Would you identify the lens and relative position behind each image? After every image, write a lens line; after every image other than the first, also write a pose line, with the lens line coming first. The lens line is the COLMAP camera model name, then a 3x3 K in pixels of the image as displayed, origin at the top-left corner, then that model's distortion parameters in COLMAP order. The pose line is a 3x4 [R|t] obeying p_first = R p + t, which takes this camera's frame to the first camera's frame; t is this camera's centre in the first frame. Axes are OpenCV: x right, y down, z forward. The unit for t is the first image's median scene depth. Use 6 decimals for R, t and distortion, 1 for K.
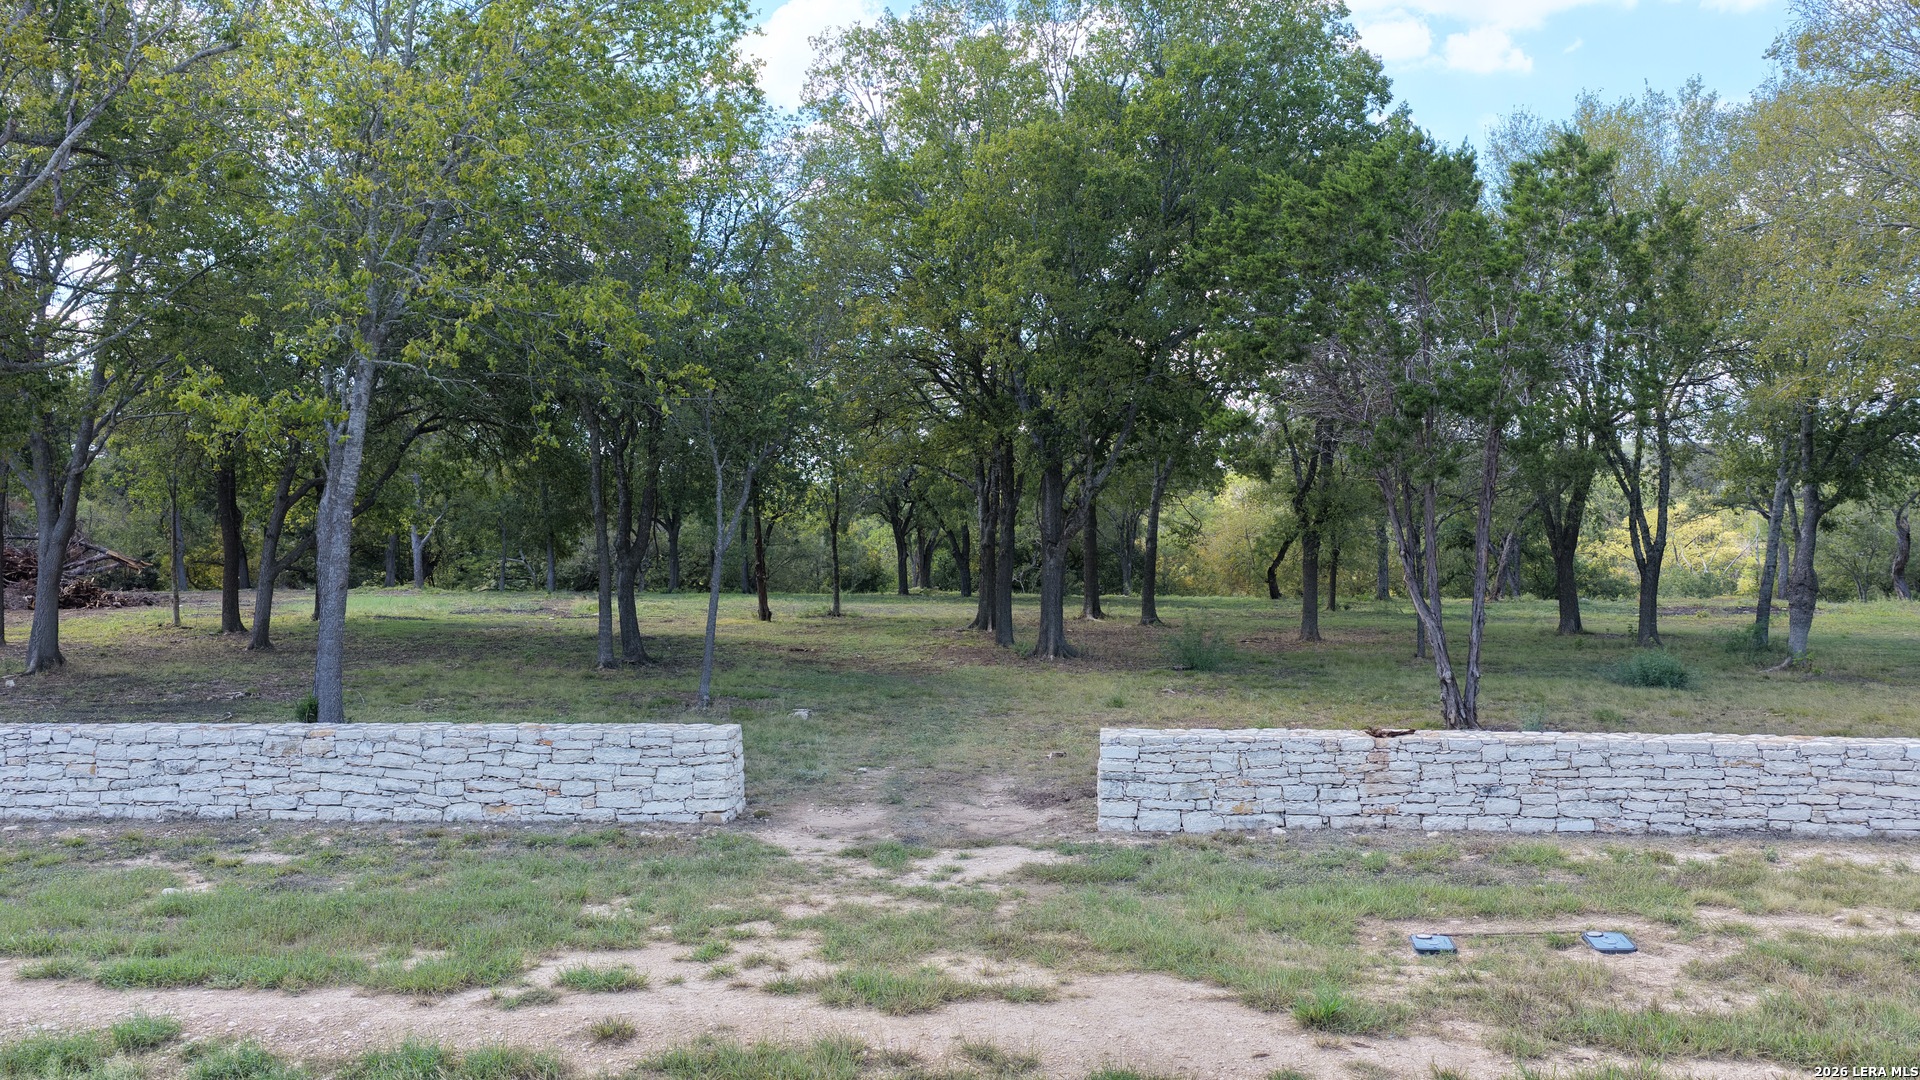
lens RADIAL K [[1589.0, 0, 960.0], [0, 1589.0, 540.0], [0, 0, 1]] dist [0.000329, 0.008214]
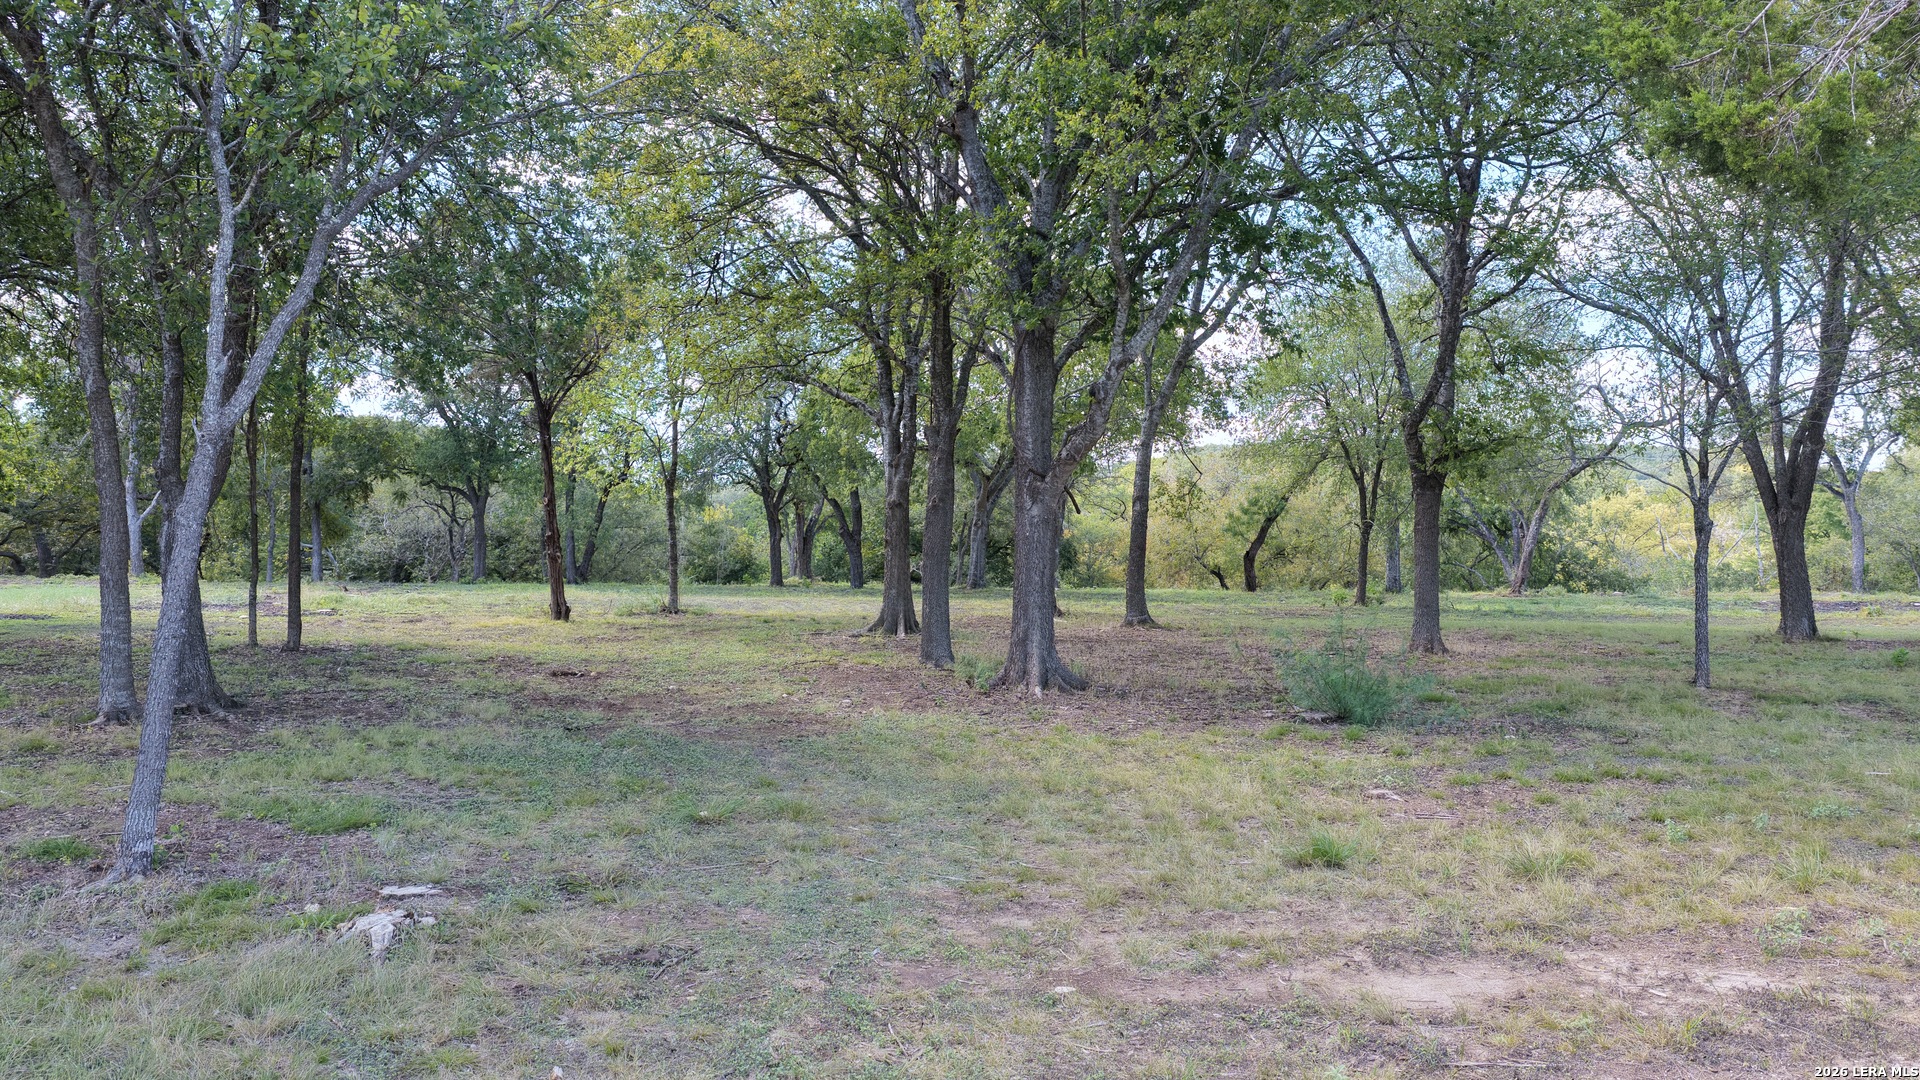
lens RADIAL K [[1589.0, 0, 960.0], [0, 1589.0, 540.0], [0, 0, 1]] dist [0.000329, 0.008214]
pose [[0.997325, 0.003096, 0.073035, -0.005515], [-0.003181, 0.999994, 0.001046, 0.021046], [-0.073031, -0.001275, 0.997329, 0.427822]]
